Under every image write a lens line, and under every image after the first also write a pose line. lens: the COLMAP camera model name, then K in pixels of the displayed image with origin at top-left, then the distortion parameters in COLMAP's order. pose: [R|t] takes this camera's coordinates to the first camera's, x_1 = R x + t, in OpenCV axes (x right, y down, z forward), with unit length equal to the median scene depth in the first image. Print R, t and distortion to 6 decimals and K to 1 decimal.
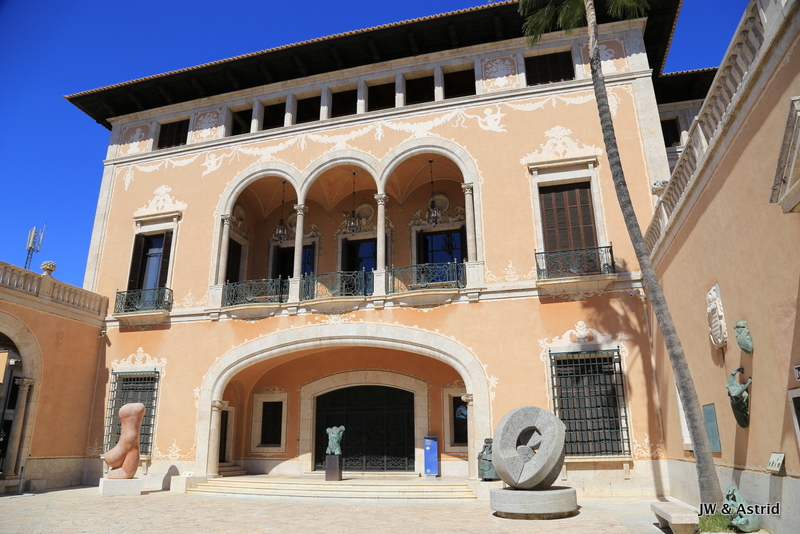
lens RADIAL K [[542.3, 0, 394.9], [0, 542.3, 266.1], [0, 0, 1]] dist [-0.097806, 0.028454]
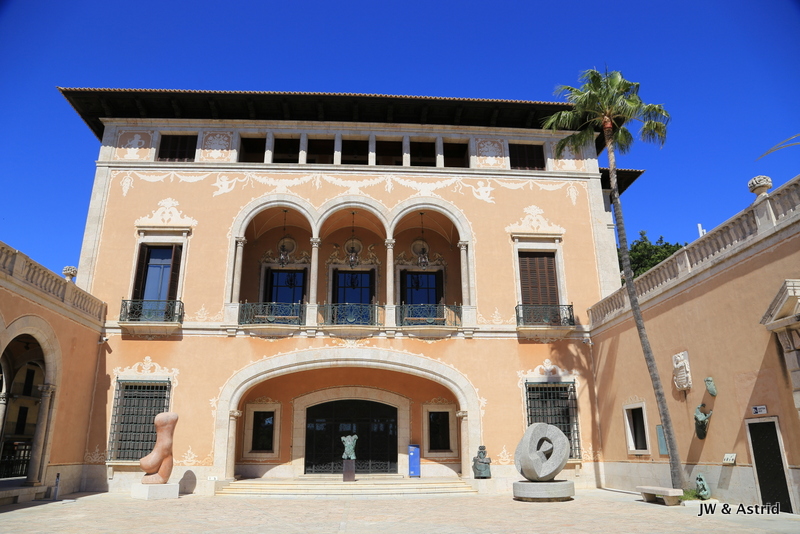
lens RADIAL K [[542.3, 0, 406.3], [0, 542.3, 269.4], [0, 0, 1]] dist [-0.097806, 0.028454]
pose [[0.944483, 0.104304, 0.311564, -0.370273], [-0.102264, 0.994493, -0.022926, -0.045822], [-0.312239, -0.010208, 0.949949, -0.142755]]
